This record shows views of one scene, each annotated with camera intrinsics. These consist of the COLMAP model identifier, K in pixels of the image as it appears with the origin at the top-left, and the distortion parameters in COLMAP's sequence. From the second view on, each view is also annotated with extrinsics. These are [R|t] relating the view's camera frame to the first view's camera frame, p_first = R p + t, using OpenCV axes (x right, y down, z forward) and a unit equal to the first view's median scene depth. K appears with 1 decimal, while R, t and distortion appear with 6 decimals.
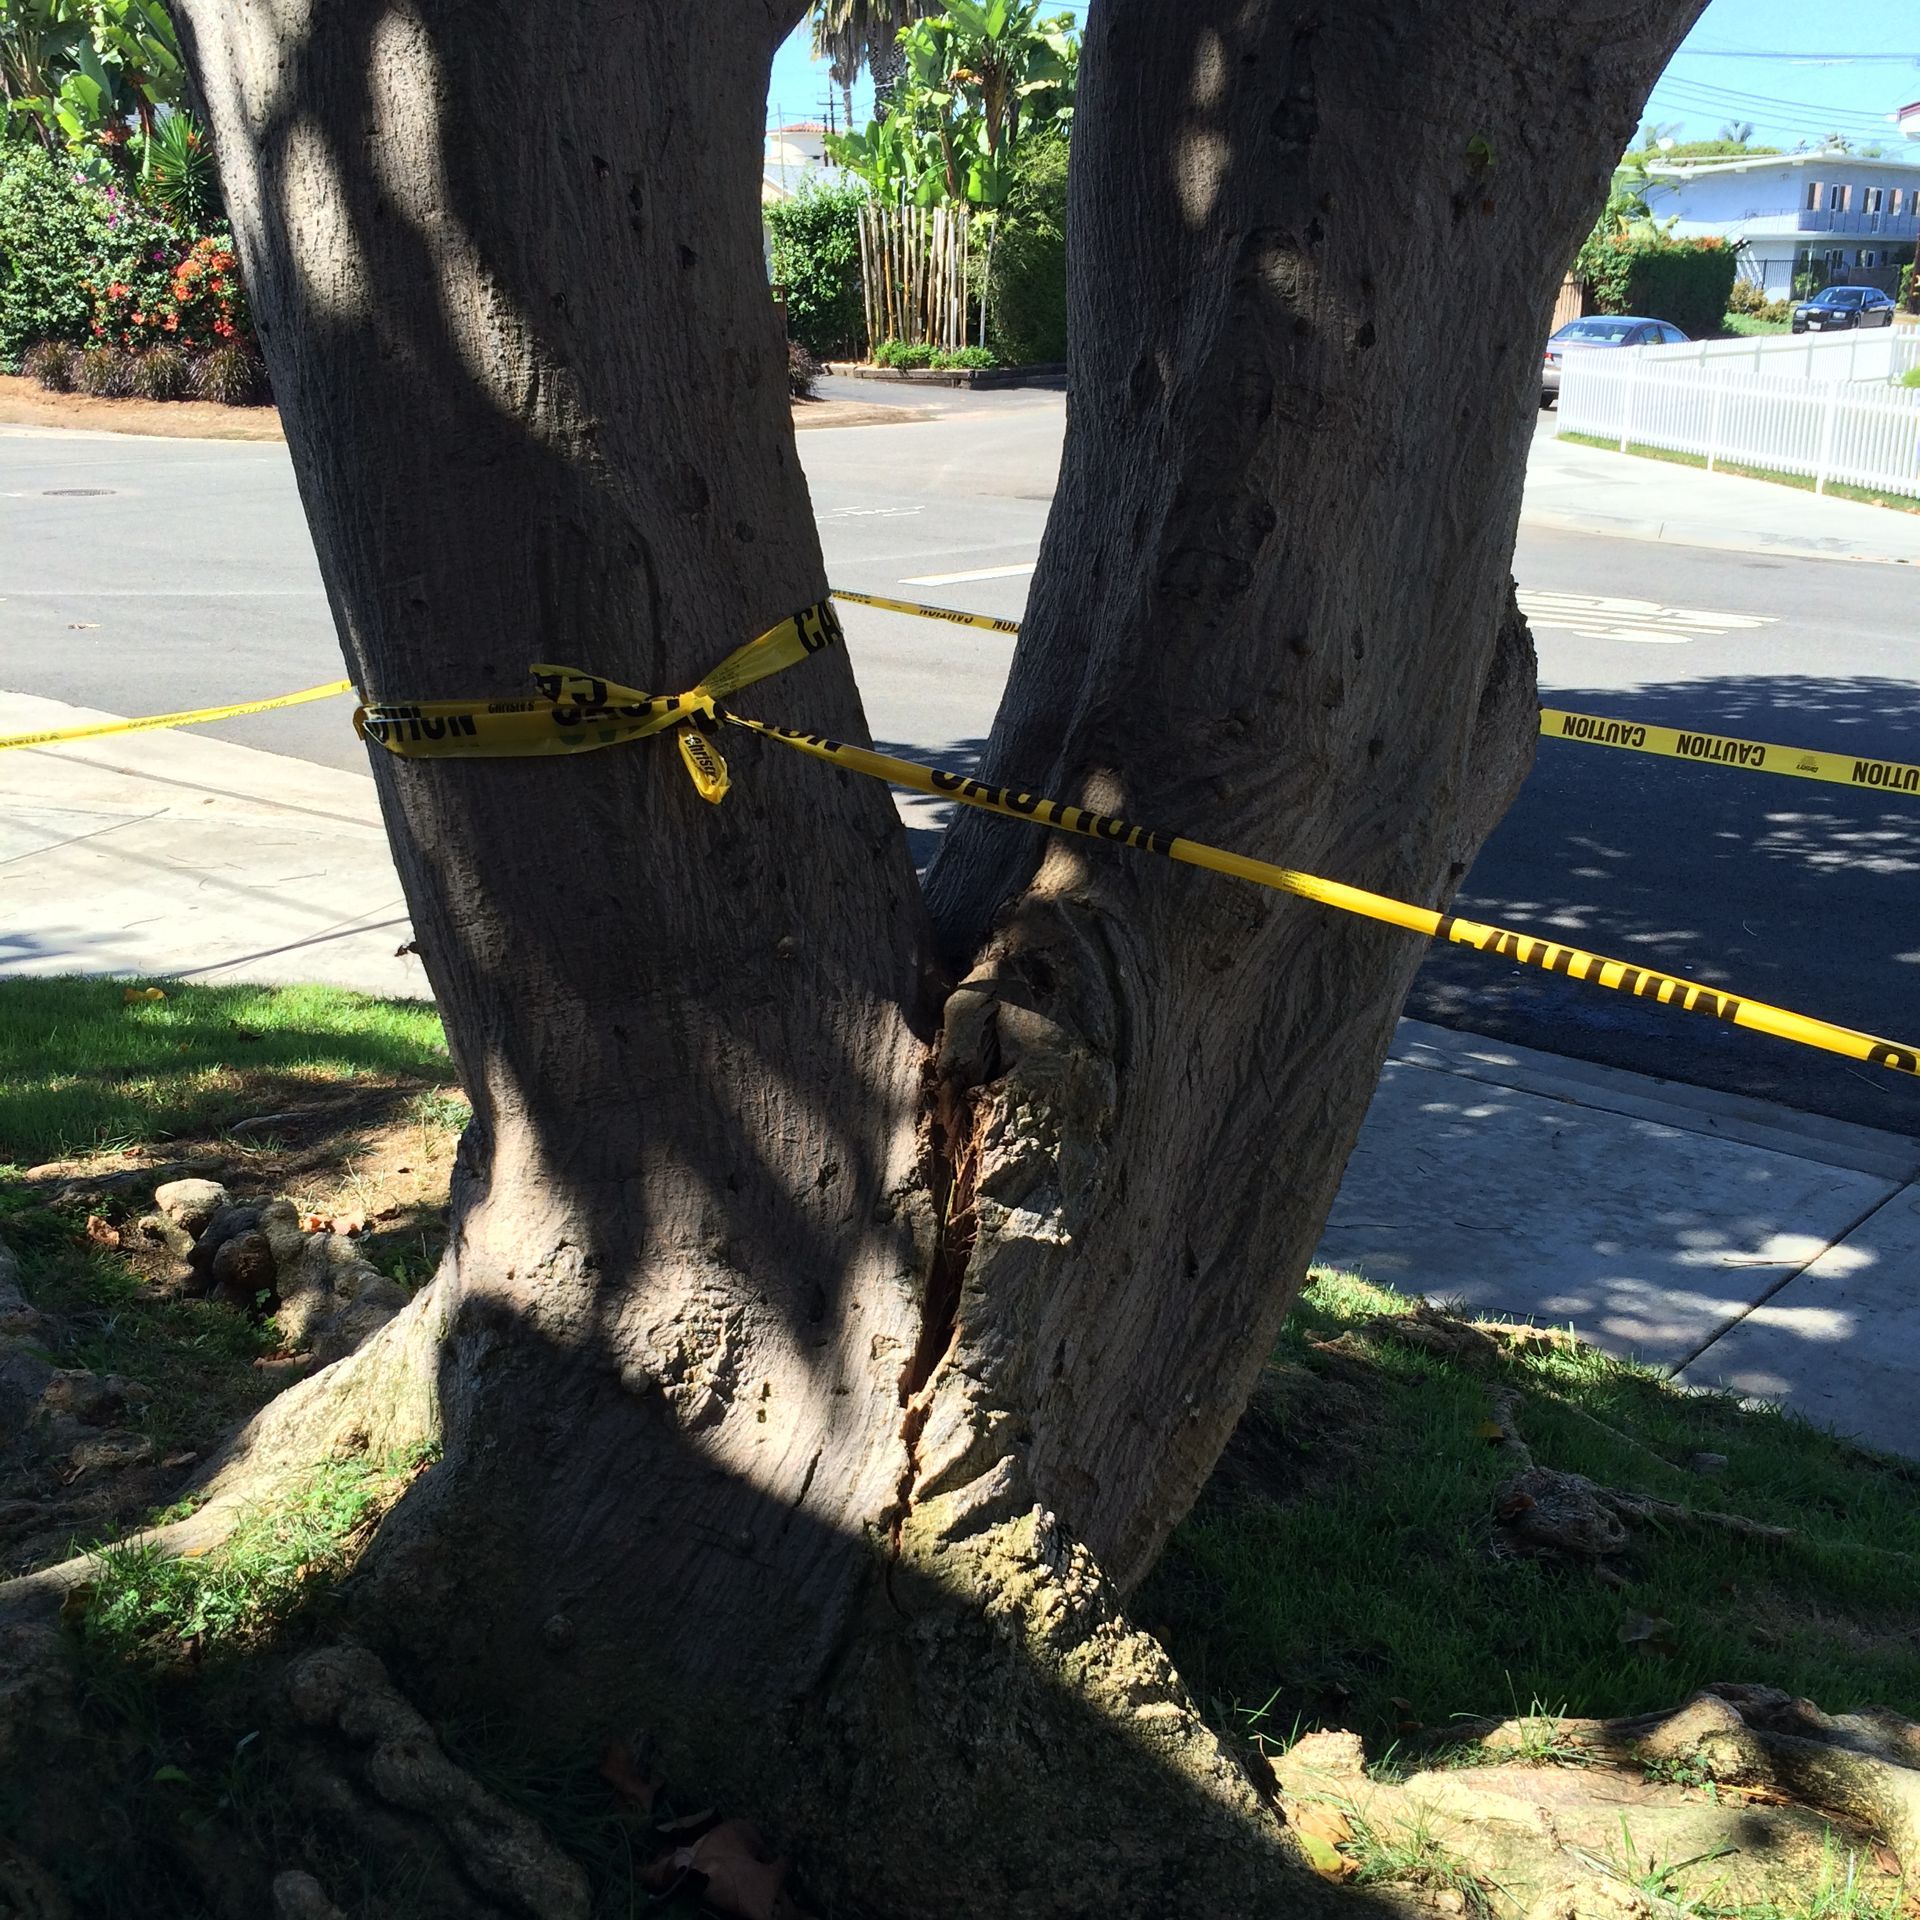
lens RADIAL K [[3805.9, 0, 1023.6], [0, 3805.9, 959.4], [0, 0, 1]] dist [0.000519, 0.219985]
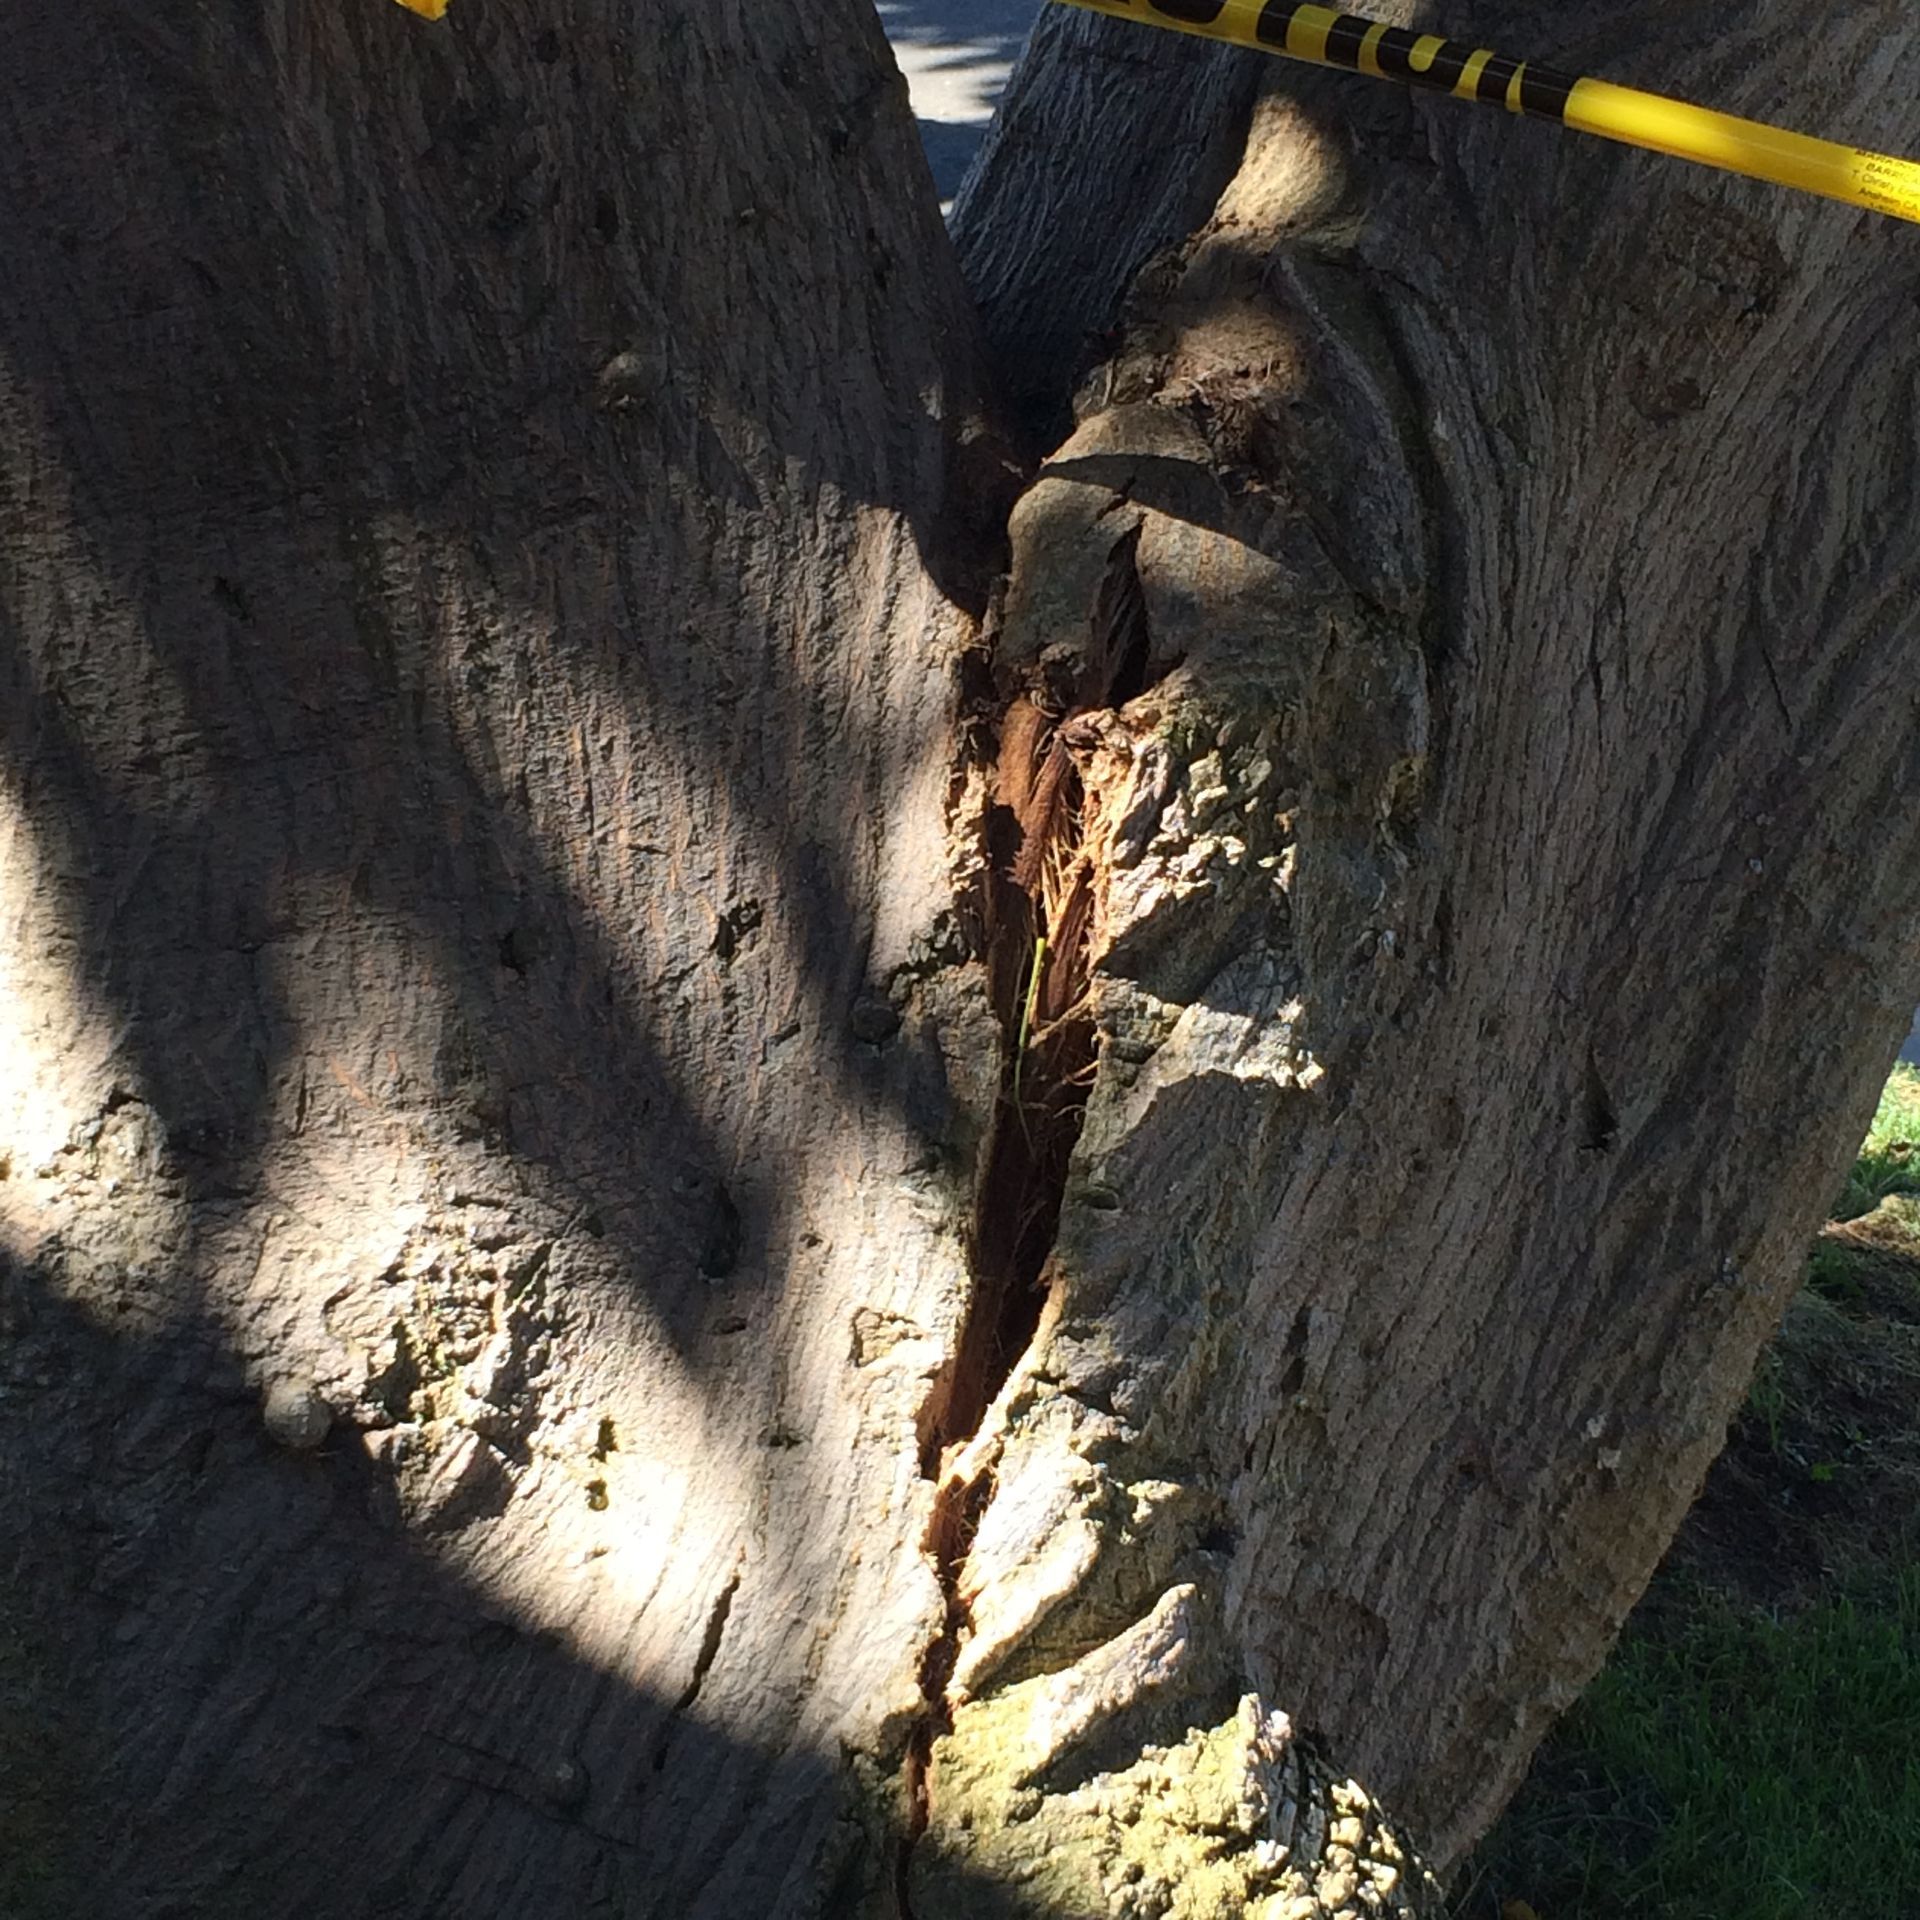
lens RADIAL K [[3805.9, 0, 1023.6], [0, 3805.9, 959.4], [0, 0, 1]] dist [0.000519, 0.219985]
pose [[0.999774, -0.014568, -0.015497, -0.013704], [0.016752, 0.988288, 0.151676, -0.002981], [0.013106, -0.151901, 0.988309, 0.588564]]
